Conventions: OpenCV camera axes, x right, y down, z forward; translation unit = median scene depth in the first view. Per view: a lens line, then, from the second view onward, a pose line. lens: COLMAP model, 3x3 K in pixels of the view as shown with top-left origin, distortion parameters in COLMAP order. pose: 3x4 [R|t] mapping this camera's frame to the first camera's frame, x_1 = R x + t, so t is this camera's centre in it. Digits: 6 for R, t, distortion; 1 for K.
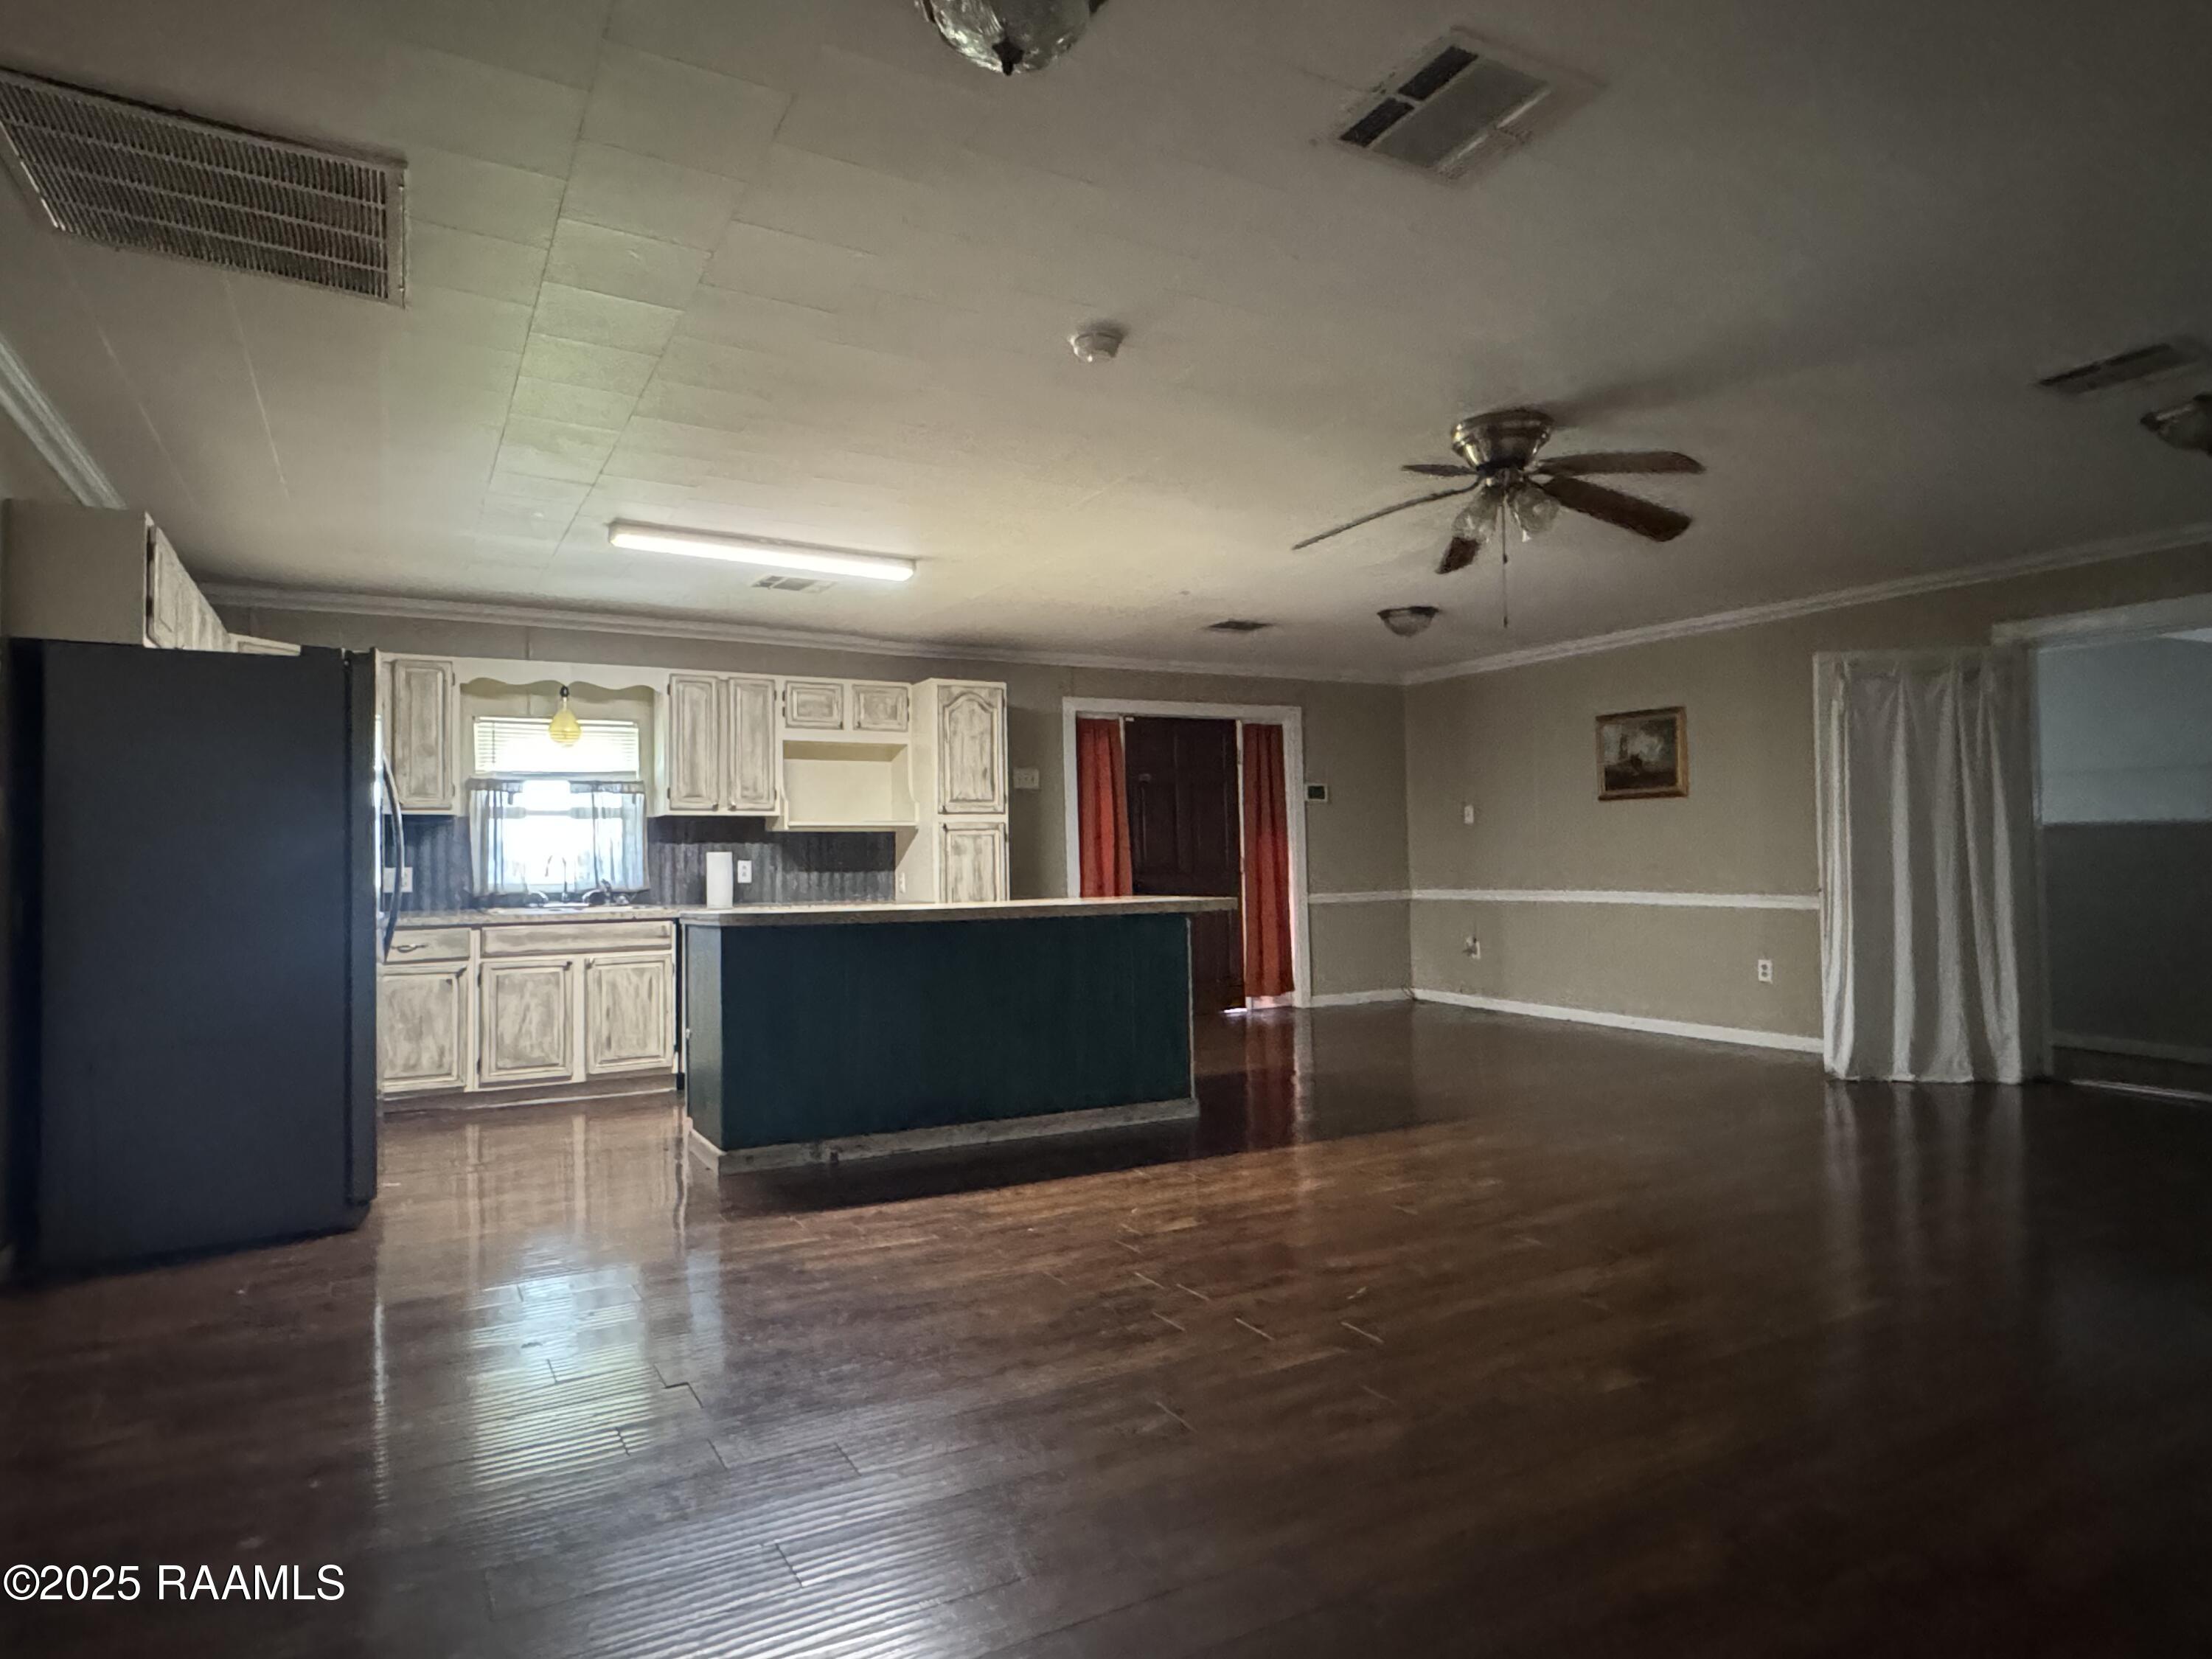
lens RADIAL K [[1287.3, 0, 1106.0], [0, 1287.3, 829.5], [0, 0, 1]] dist [-0.026620, -0.000252]
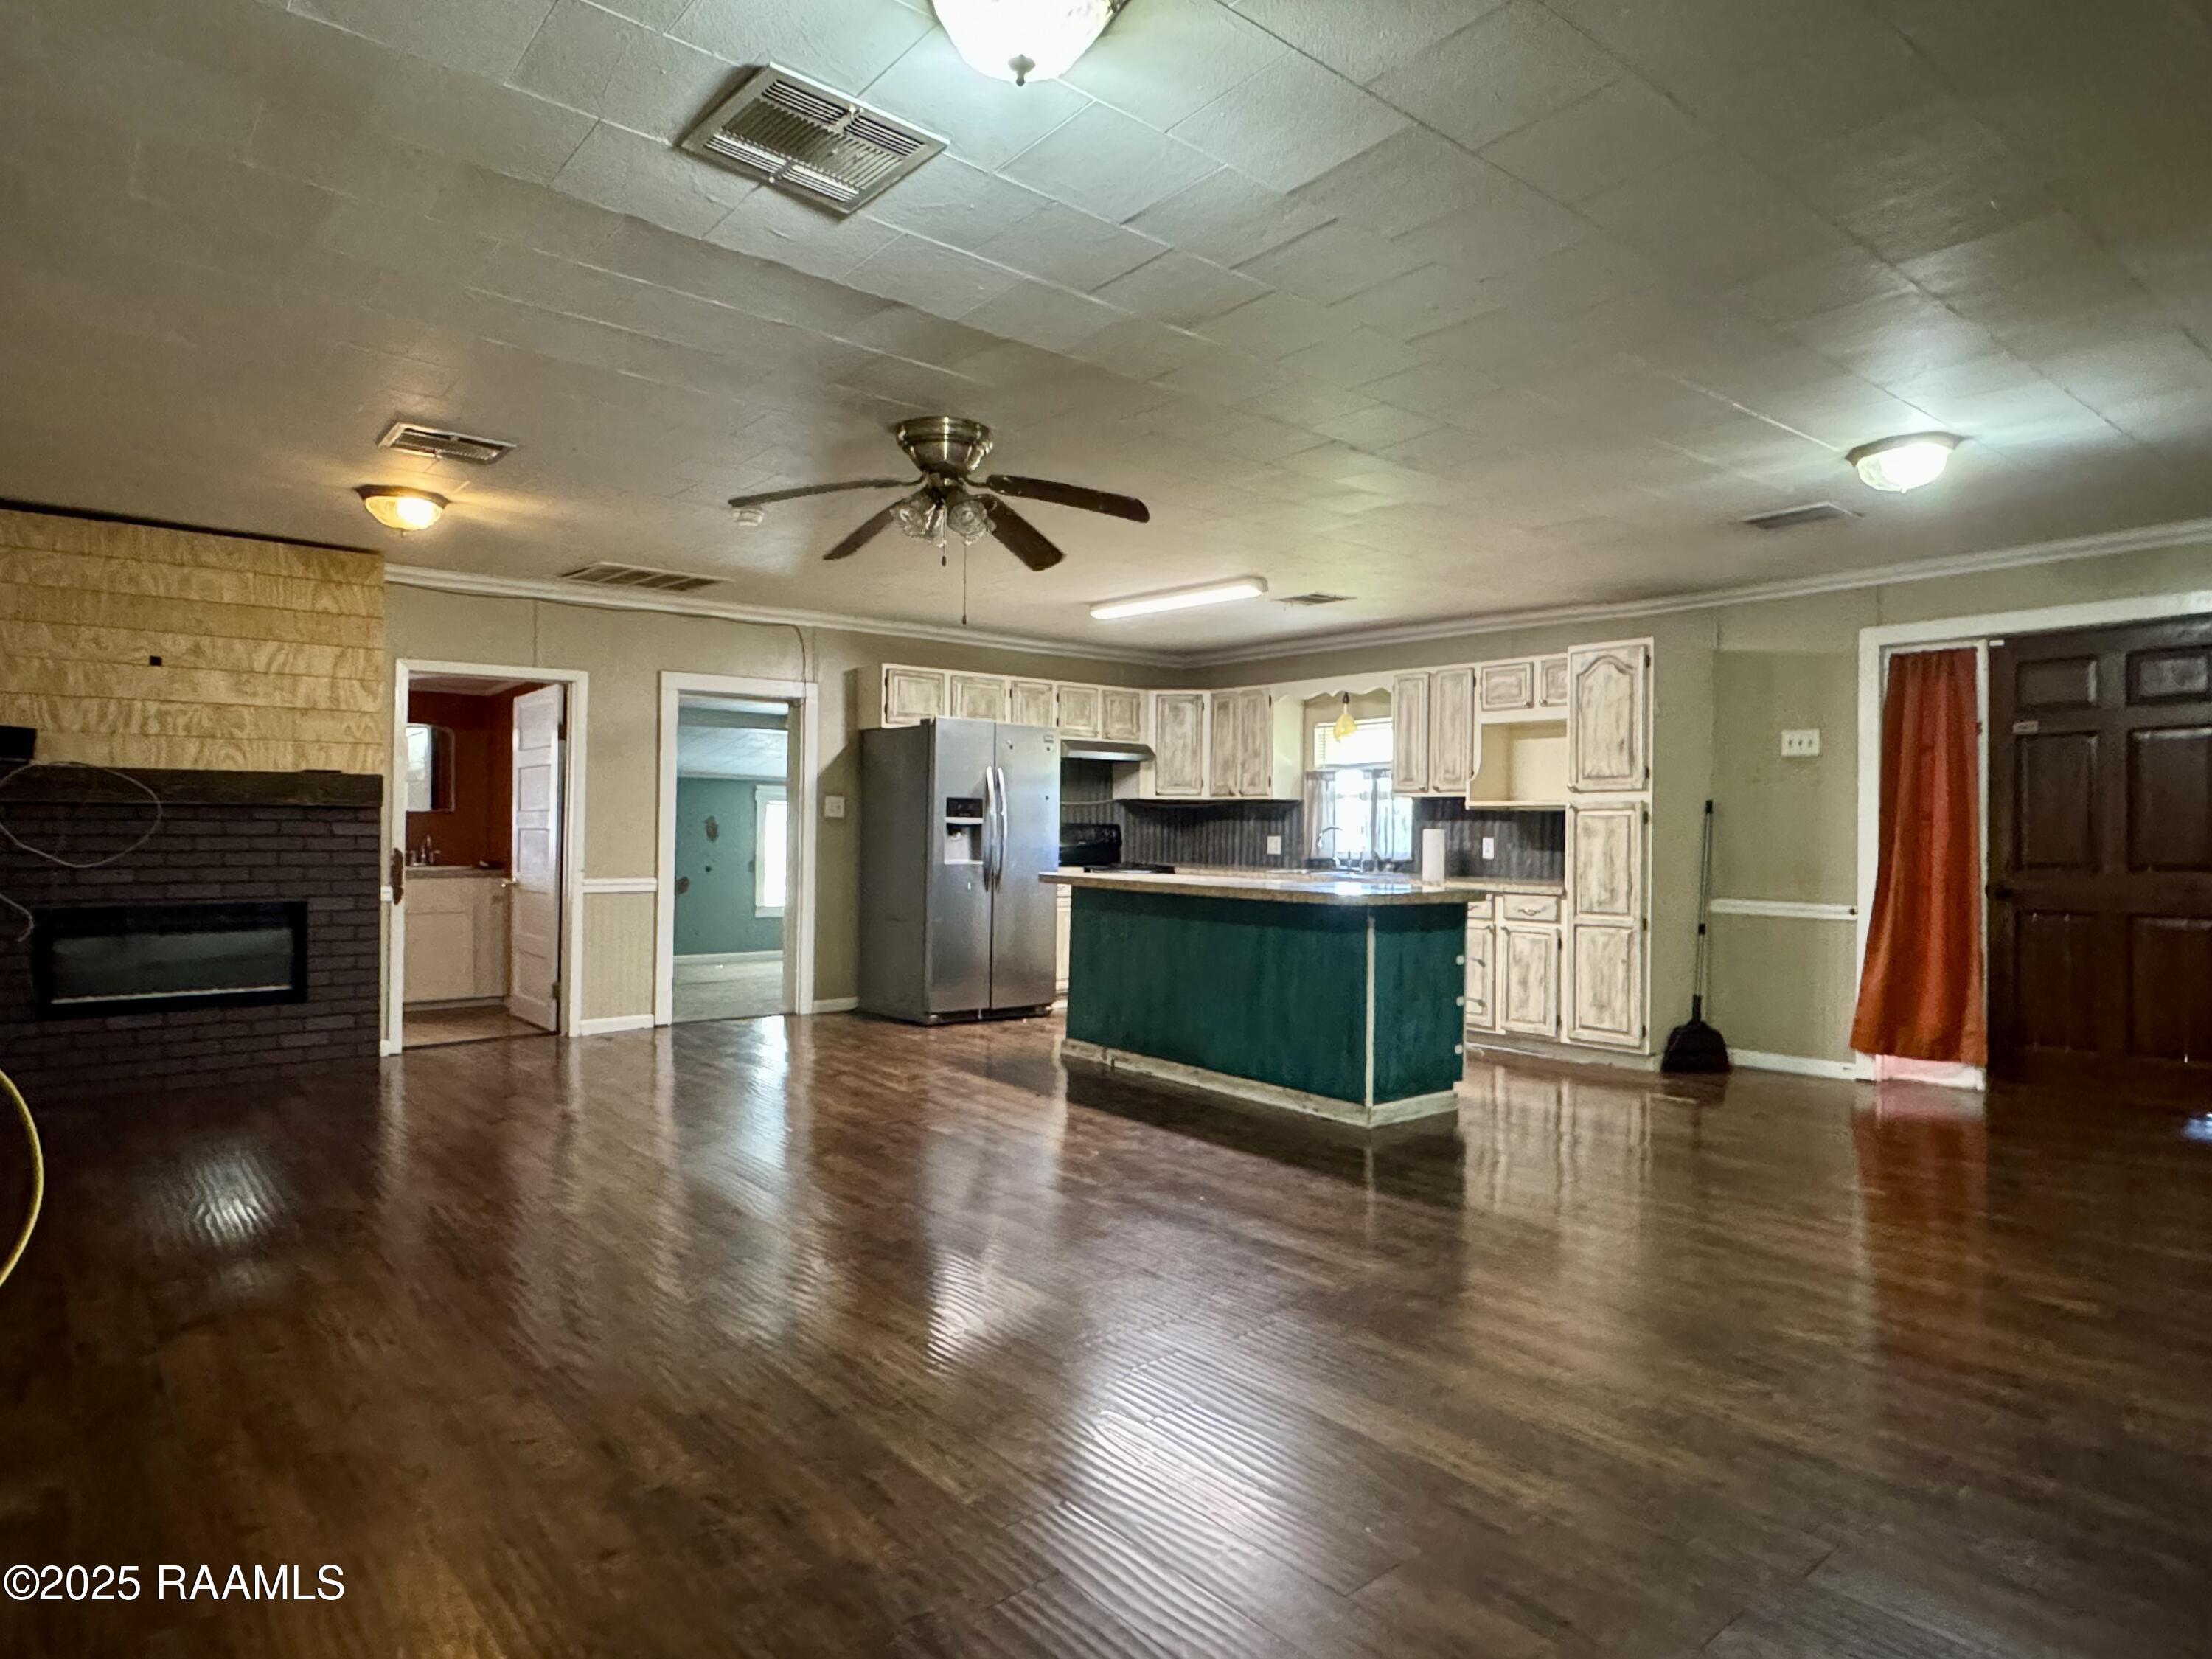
lens RADIAL K [[1287.3, 0, 1106.0], [0, 1287.3, 829.5], [0, 0, 1]] dist [-0.026620, -0.000252]
pose [[0.174319, 0.018241, -0.984520, 0.735465], [0.010244, 0.999741, 0.020337, -0.007792], [0.984636, -0.013631, 0.174087, 0.518833]]
